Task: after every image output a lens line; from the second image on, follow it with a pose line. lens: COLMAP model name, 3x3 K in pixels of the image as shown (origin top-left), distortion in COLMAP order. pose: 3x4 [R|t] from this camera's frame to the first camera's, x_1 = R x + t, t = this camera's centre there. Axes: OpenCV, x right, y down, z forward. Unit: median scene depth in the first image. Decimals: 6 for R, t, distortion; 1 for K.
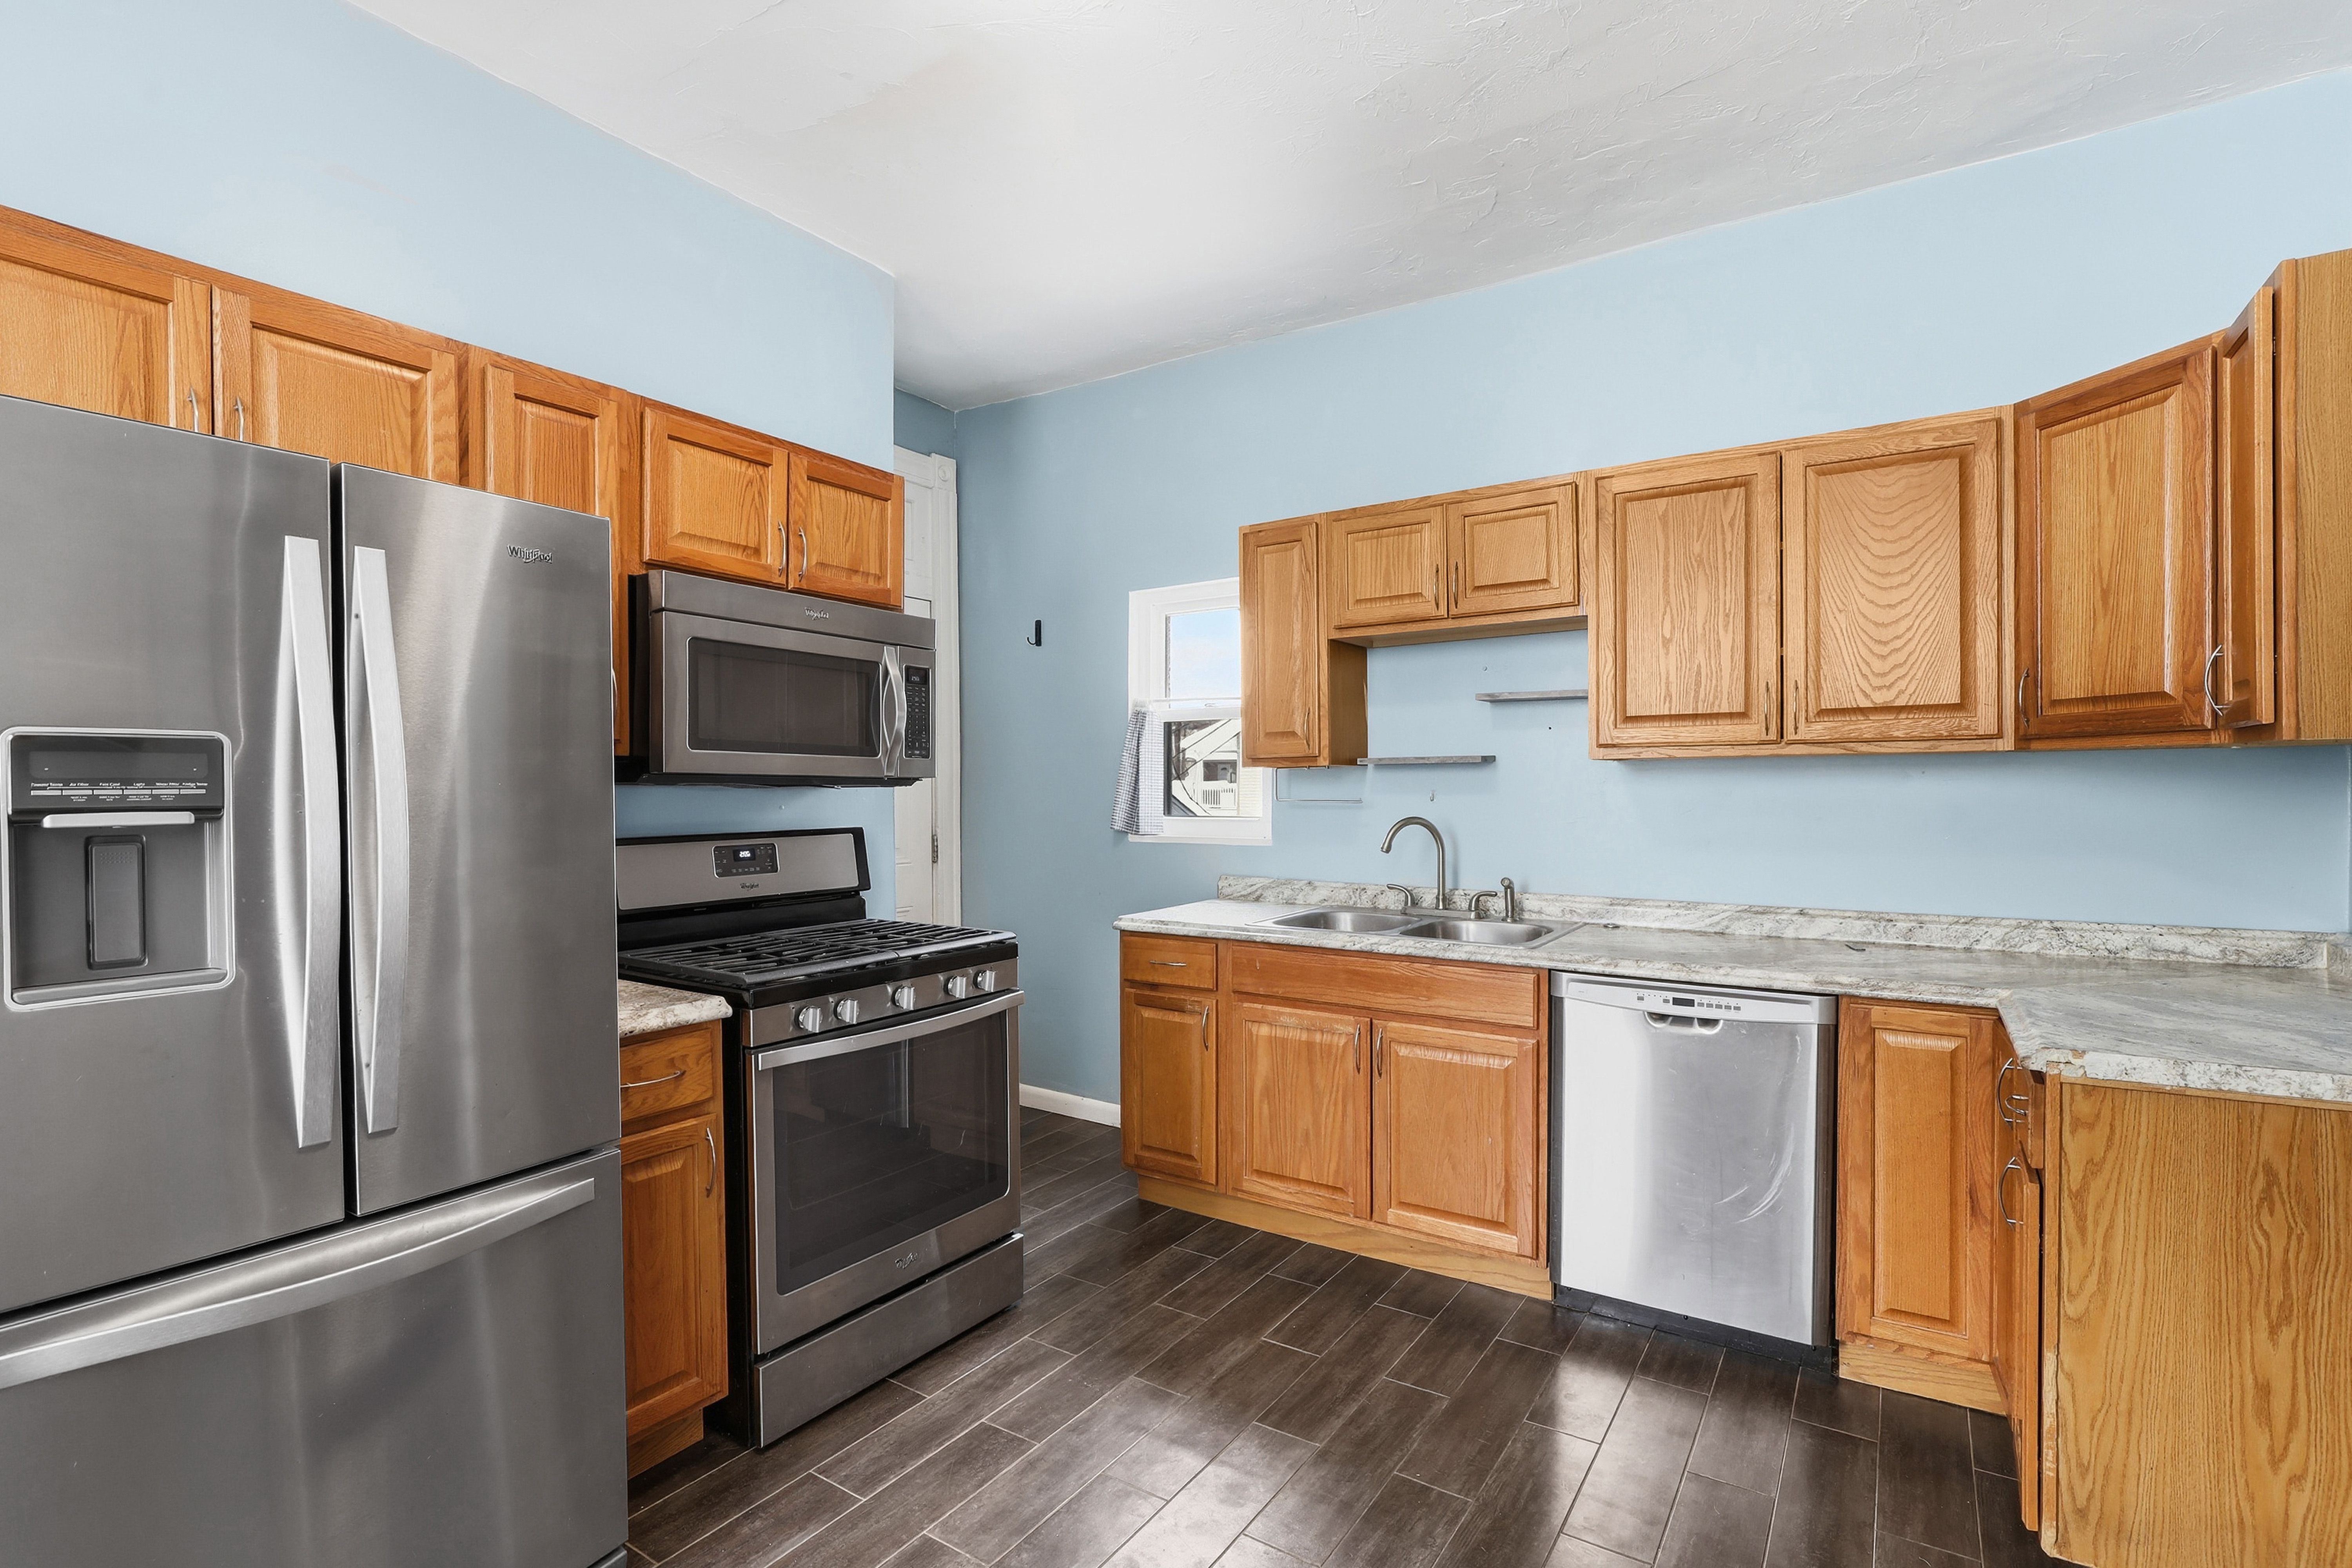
lens RADIAL K [[1109.8, 0, 1198.4], [0, 1109.8, 797.6], [0, 0, 1]] dist [-0.011874, 0.003264]
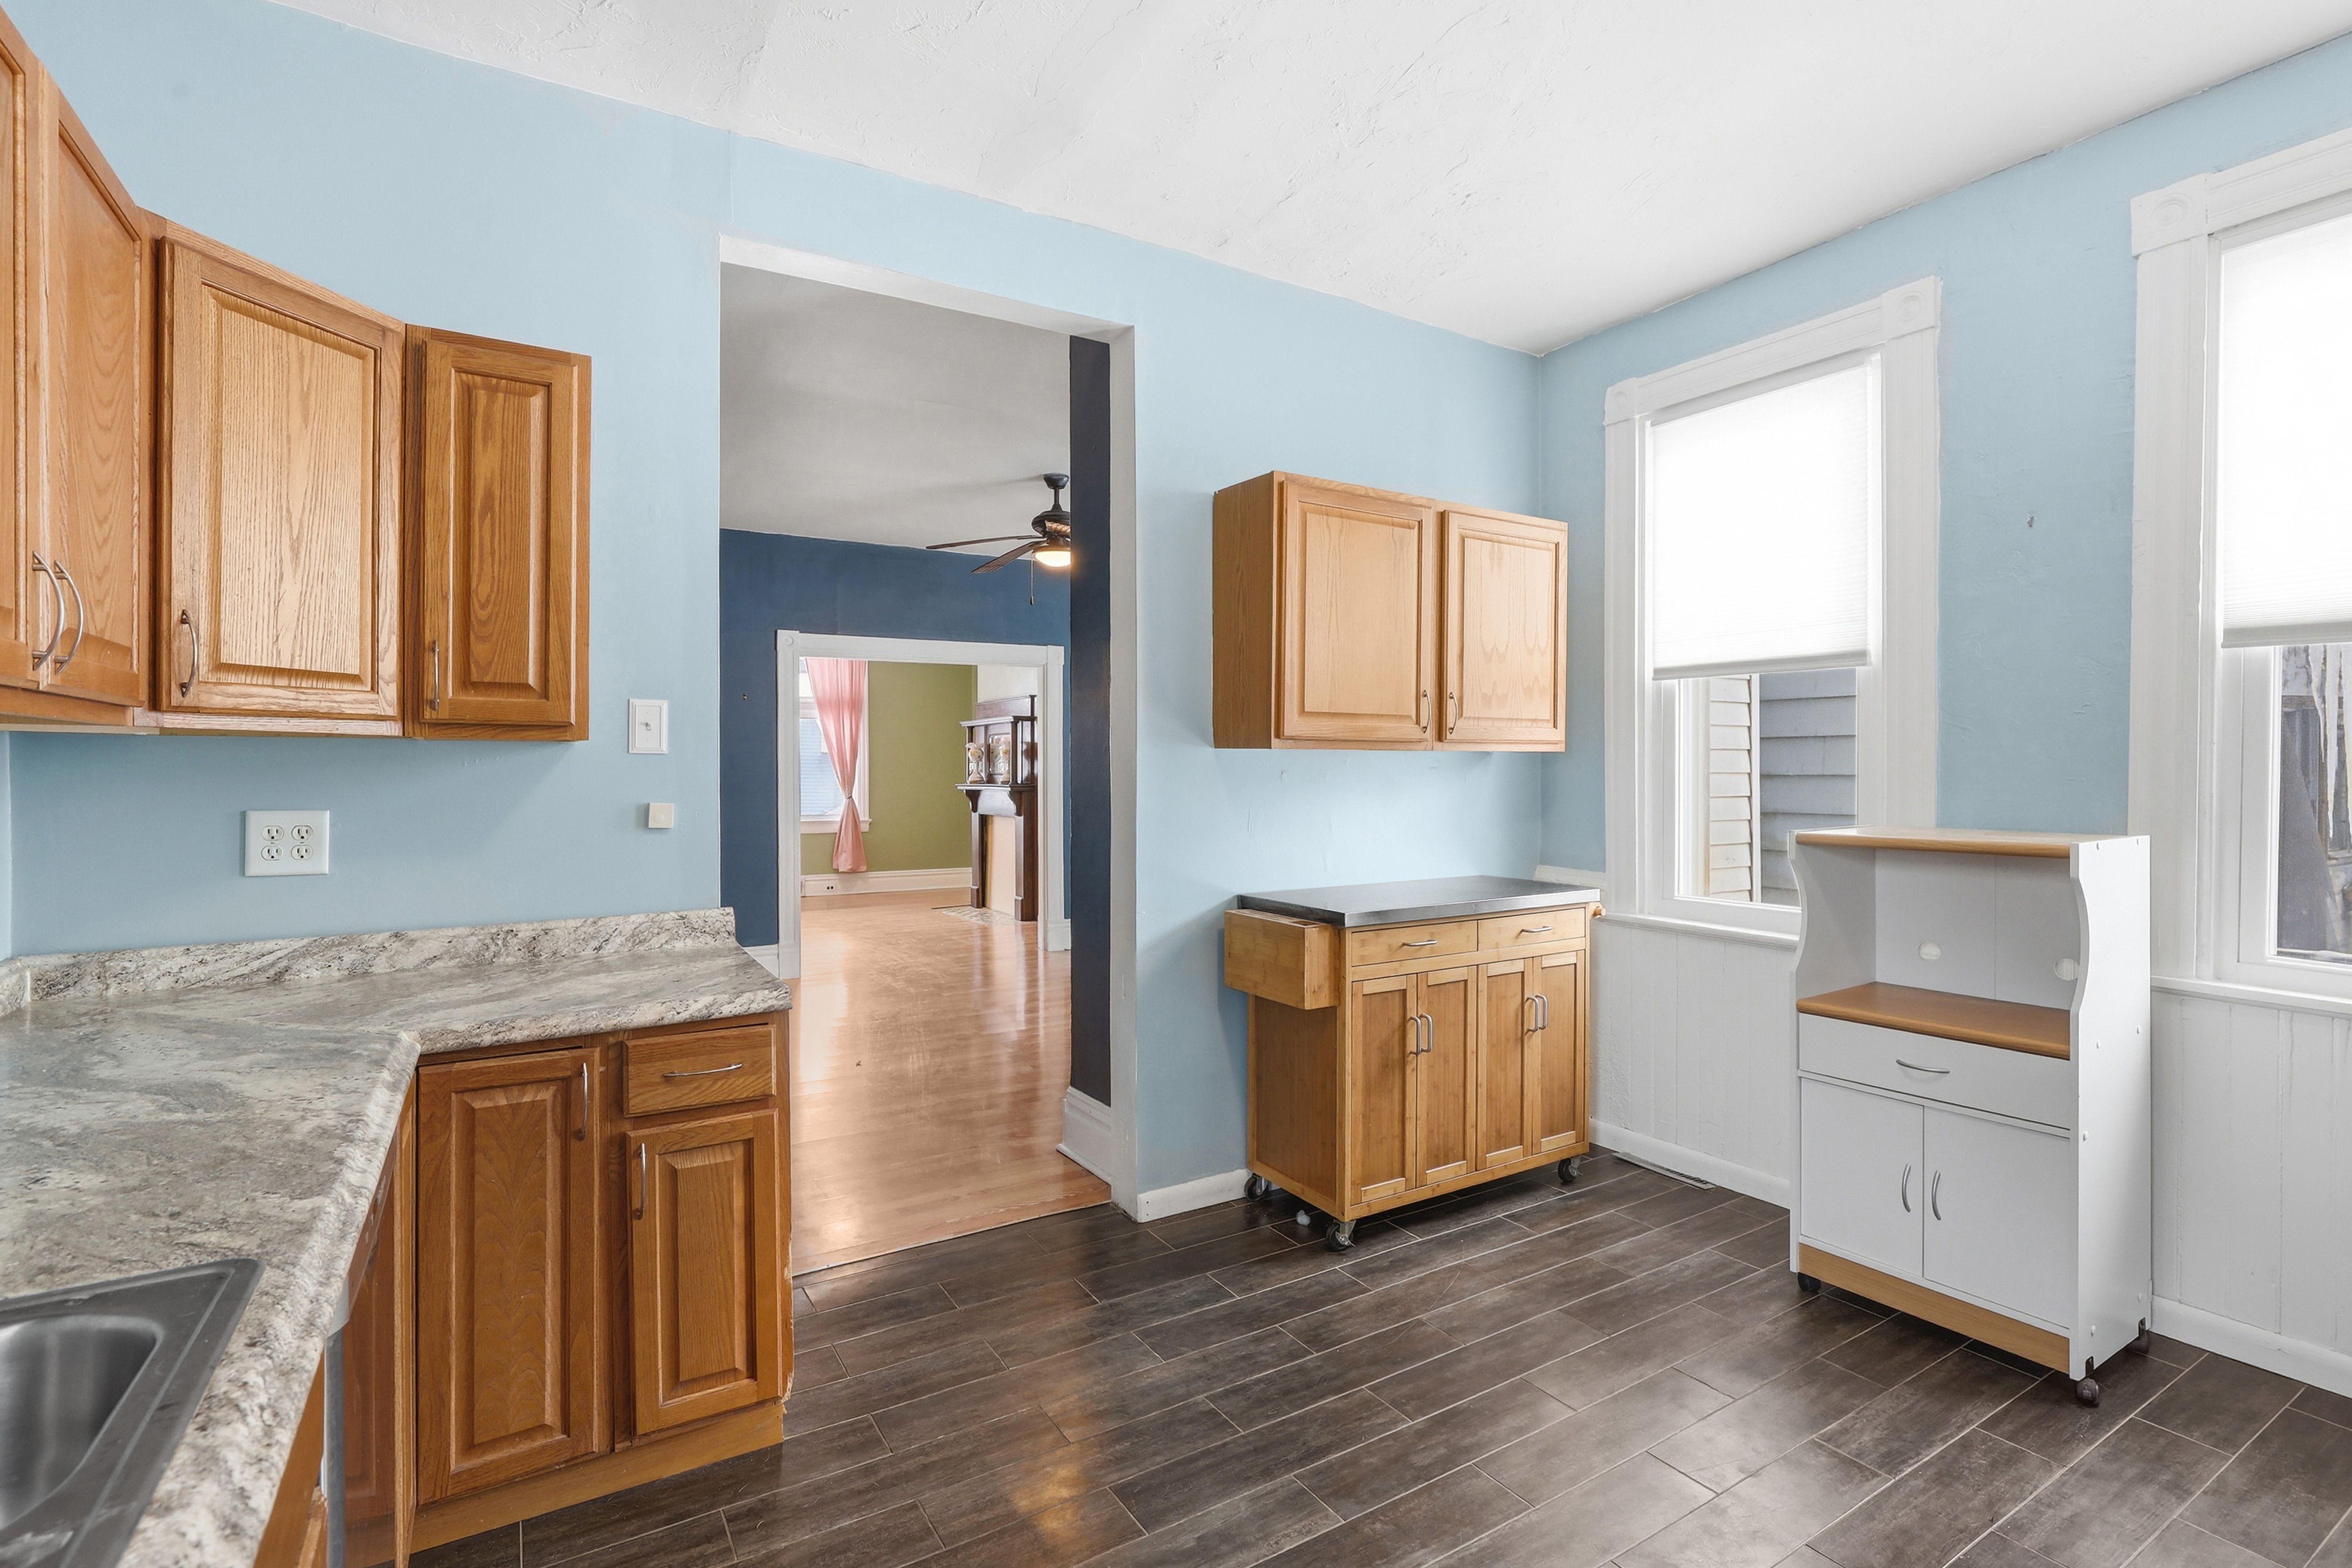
lens RADIAL K [[1109.8, 0, 1197.0], [0, 1109.8, 763.3], [0, 0, 1]] dist [-0.011874, 0.003264]
pose [[-0.906573, 0.007623, 0.421980, -0.105980], [0.009260, 0.999955, 0.001831, -0.014208], [-0.421947, 0.005567, -0.906603, 1.178904]]
